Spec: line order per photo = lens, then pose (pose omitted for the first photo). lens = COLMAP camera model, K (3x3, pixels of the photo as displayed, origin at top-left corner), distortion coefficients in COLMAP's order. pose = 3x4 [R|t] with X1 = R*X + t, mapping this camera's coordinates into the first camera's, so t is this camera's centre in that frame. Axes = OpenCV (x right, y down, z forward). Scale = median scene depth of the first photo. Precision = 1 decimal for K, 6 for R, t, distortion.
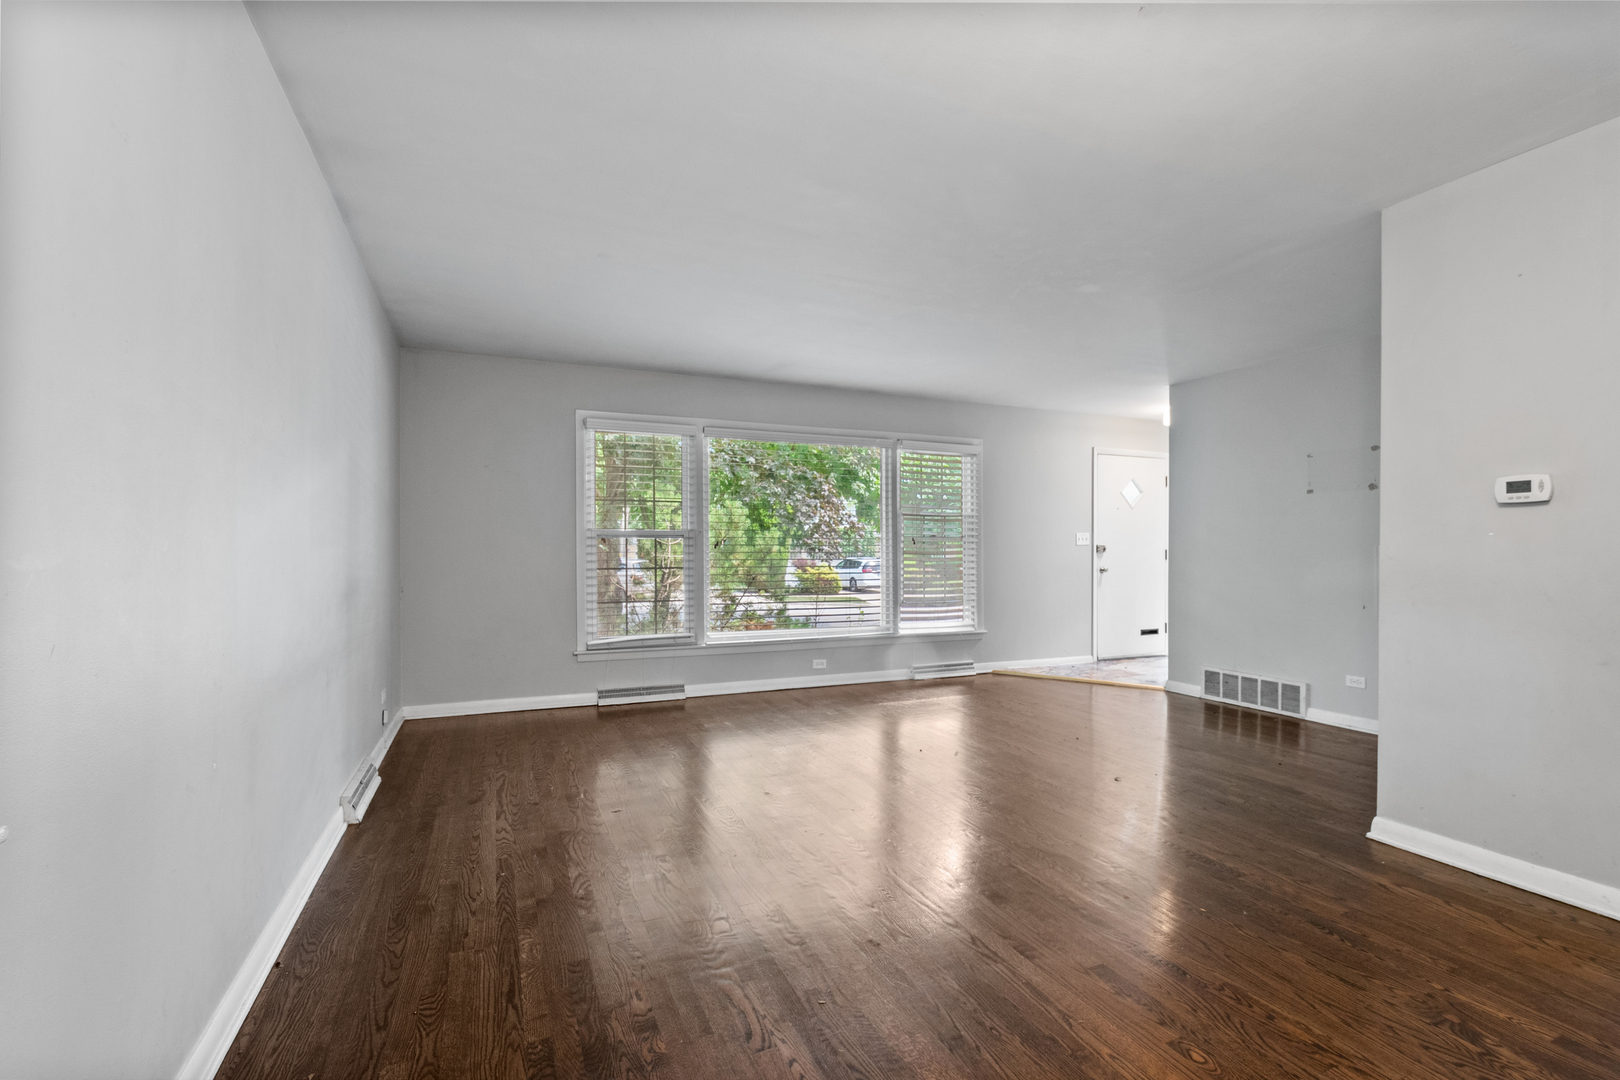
lens RADIAL K [[737.9, 0, 824.9], [0, 737.9, 541.4], [0, 0, 1]] dist [-0.000934, -0.000206]
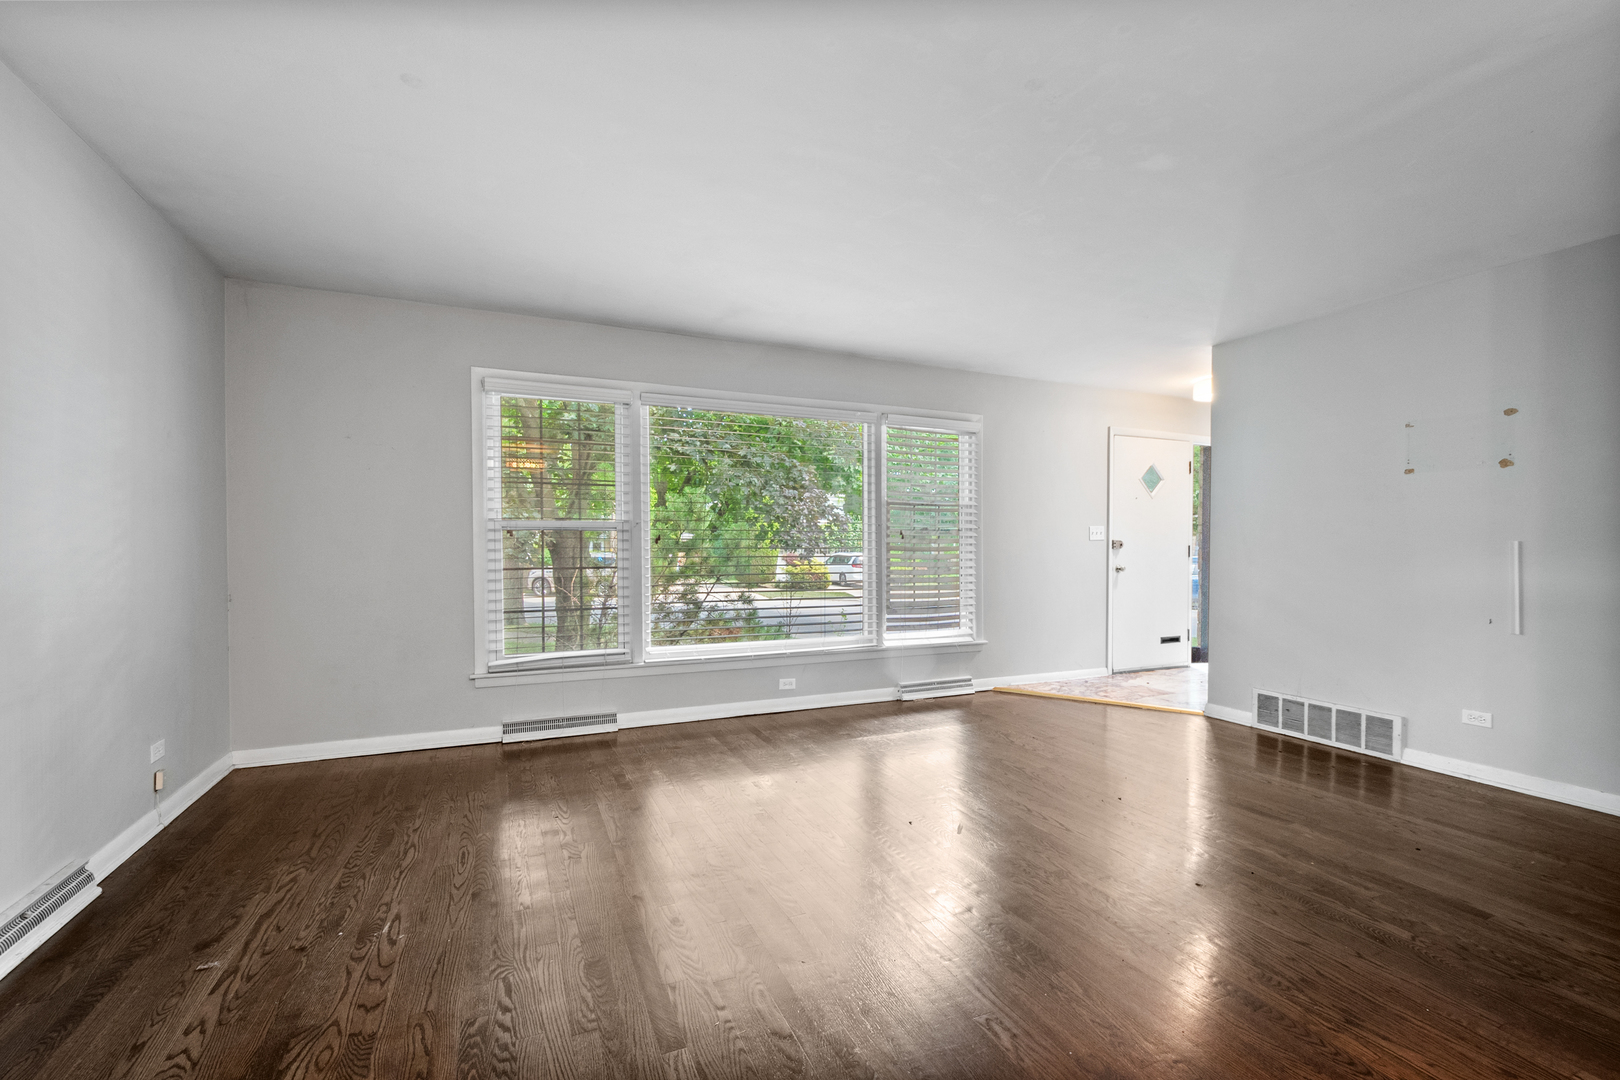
lens RADIAL K [[706.1, 0, 824.1], [0, 706.1, 545.8], [0, 0, 1]] dist [0.005570, -0.000107]
pose [[0.999948, 0.000543, 0.010217, 0.027503], [-0.000670, 0.999923, 0.012427, 0.001781], [-0.010209, -0.012433, 0.999871, 0.225387]]
